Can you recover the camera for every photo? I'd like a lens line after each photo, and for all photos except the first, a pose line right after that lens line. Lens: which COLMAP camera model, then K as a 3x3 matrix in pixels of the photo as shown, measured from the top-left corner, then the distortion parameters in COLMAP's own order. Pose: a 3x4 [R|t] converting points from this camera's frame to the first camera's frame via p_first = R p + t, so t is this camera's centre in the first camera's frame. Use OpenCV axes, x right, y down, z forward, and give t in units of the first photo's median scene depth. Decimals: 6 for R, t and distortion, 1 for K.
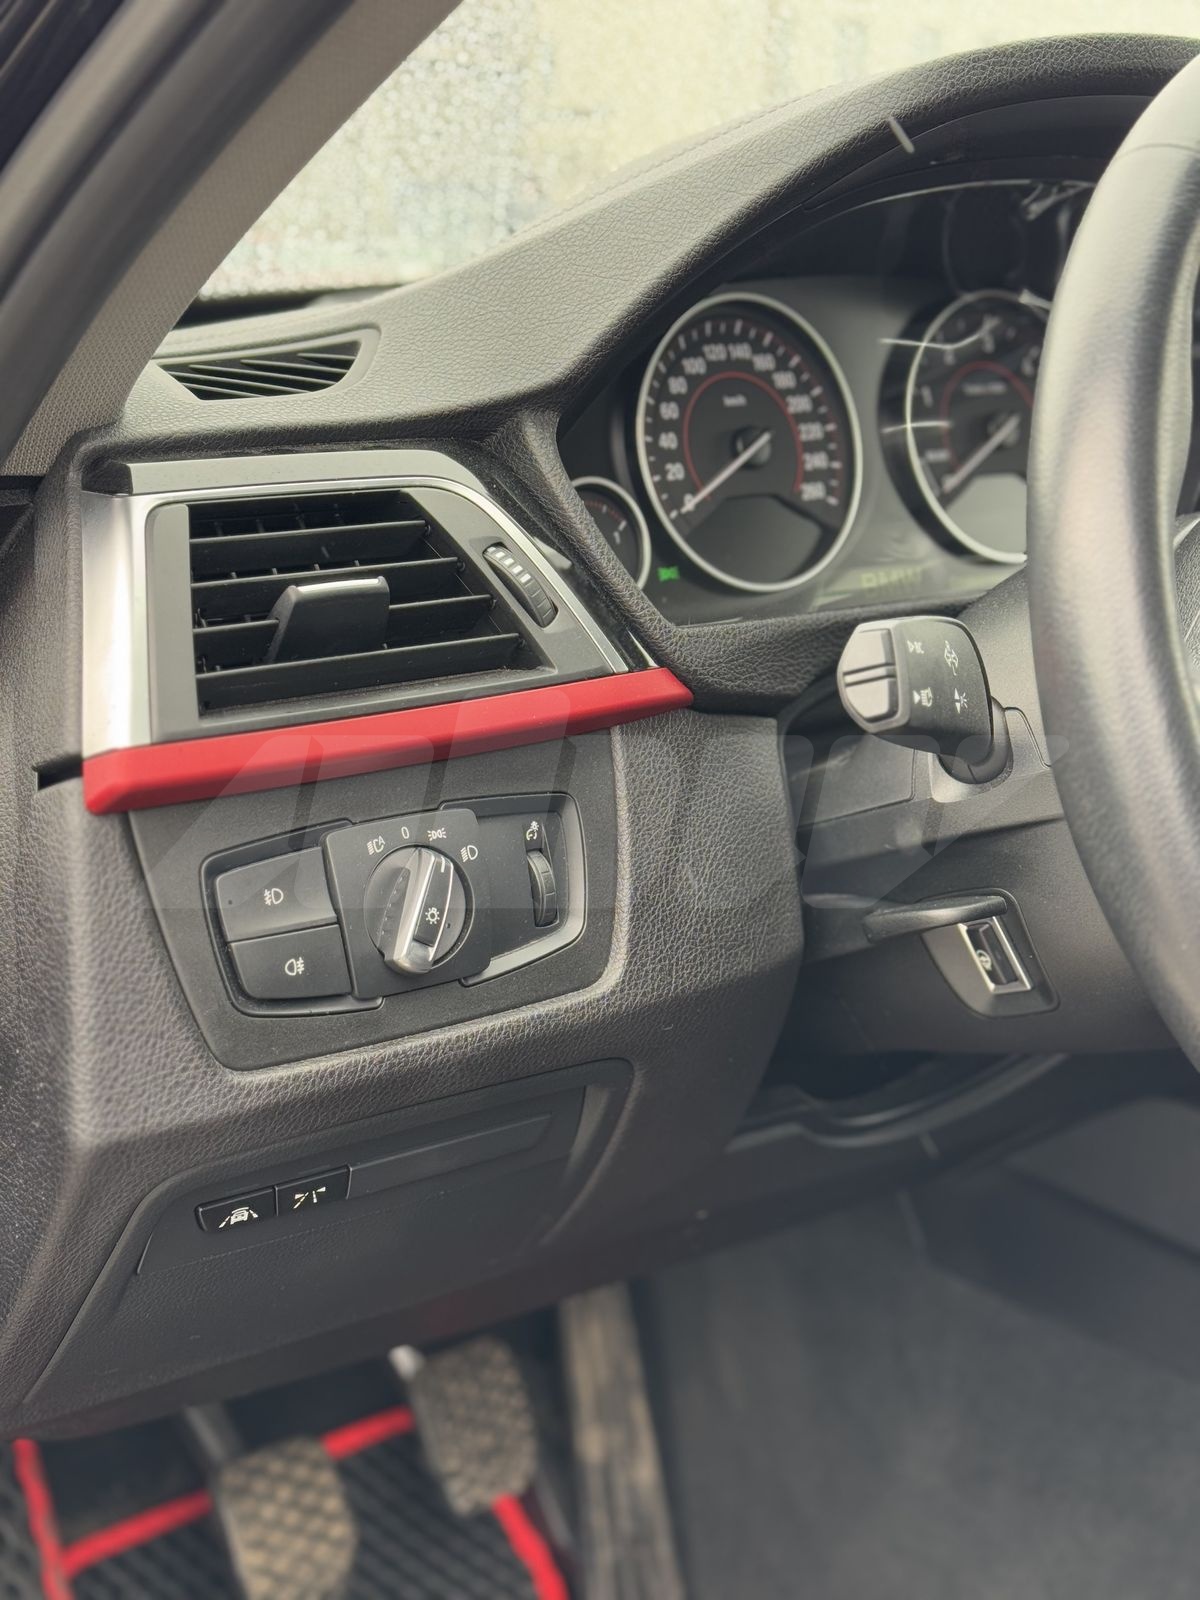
lens RADIAL K [[2226.1, 0, 600.0], [0, 2226.1, 800.0], [0, 0, 1]] dist [0.137505, -0.117334]
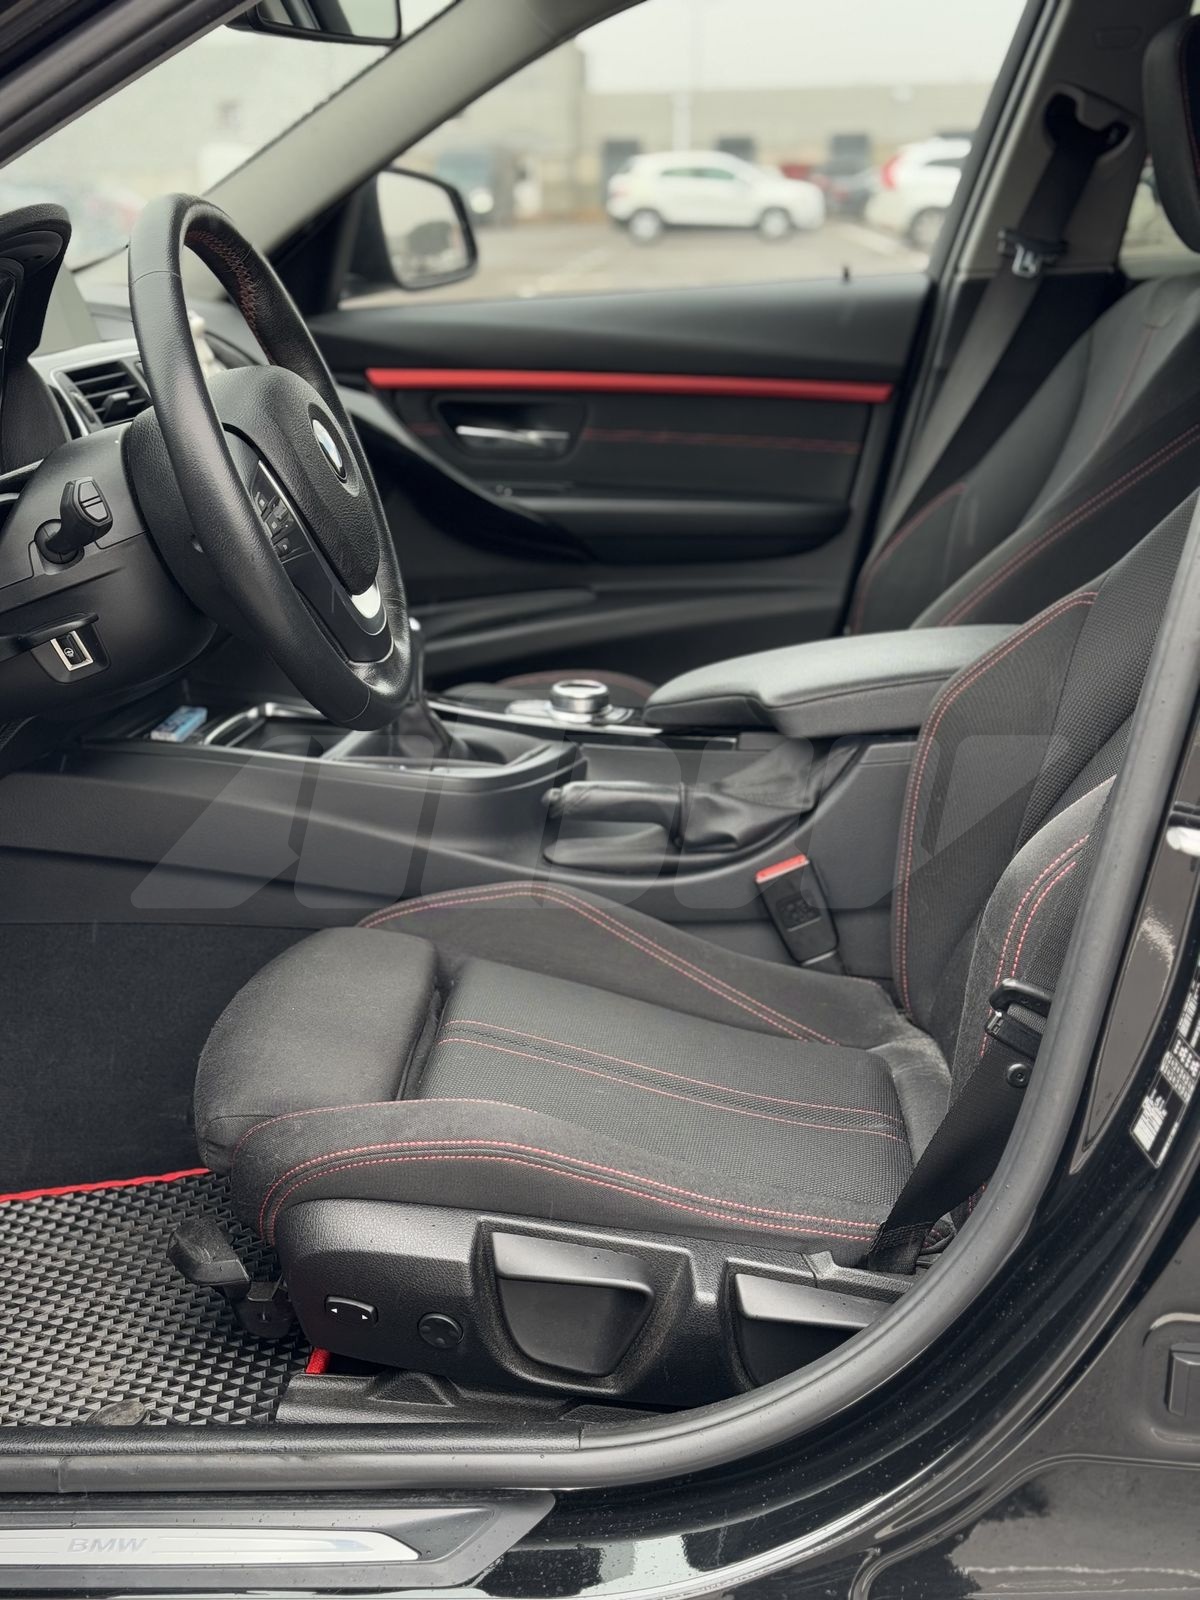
lens RADIAL K [[2226.1, 0, 600.0], [0, 2226.1, 800.0], [0, 0, 1]] dist [0.137505, -0.117334]
pose [[0.657346, -0.194897, 0.727950, -1.099903], [0.185992, 0.978054, 0.093905, 0.106837], [-0.730276, 0.073665, 0.679169, -0.794792]]
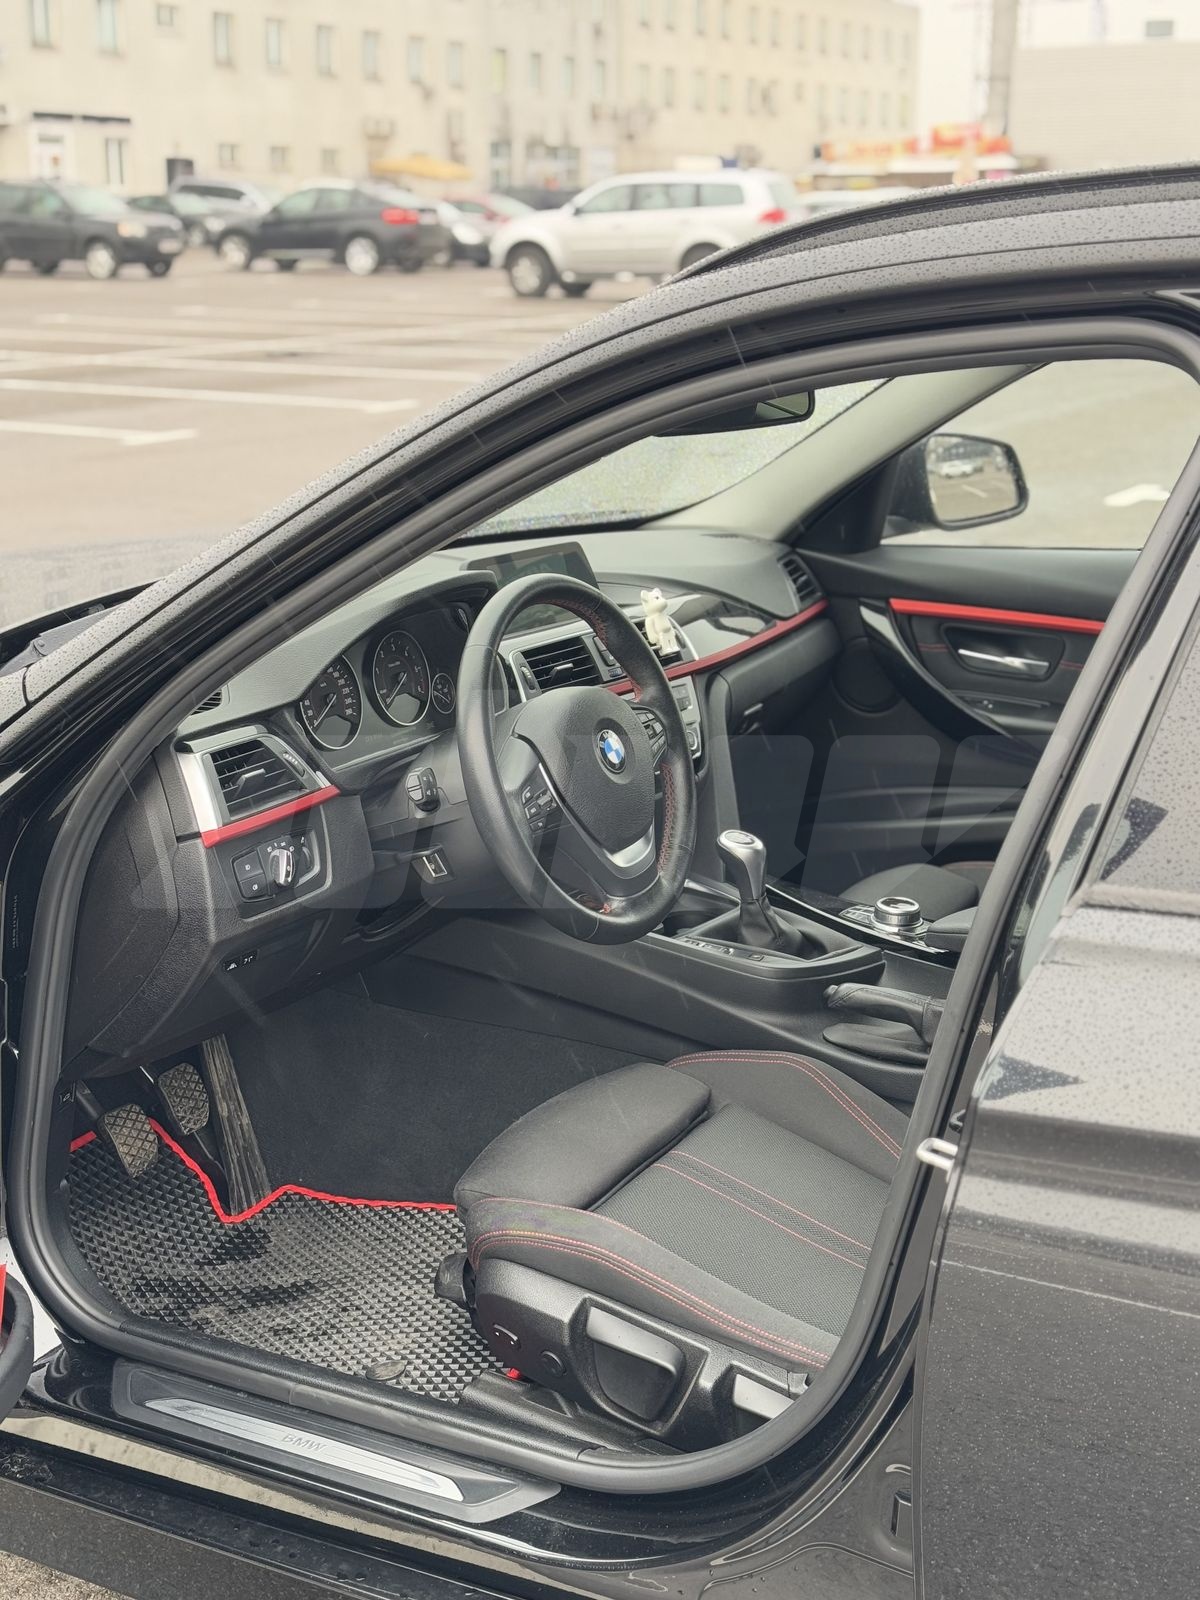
lens RADIAL K [[2226.1, 0, 600.0], [0, 2226.1, 800.0], [0, 0, 1]] dist [0.137505, -0.117334]
pose [[0.918710, -0.088801, 0.384819, -0.855258], [0.080275, 0.996041, 0.038199, -0.129792], [-0.386688, -0.004202, 0.922201, -2.092829]]
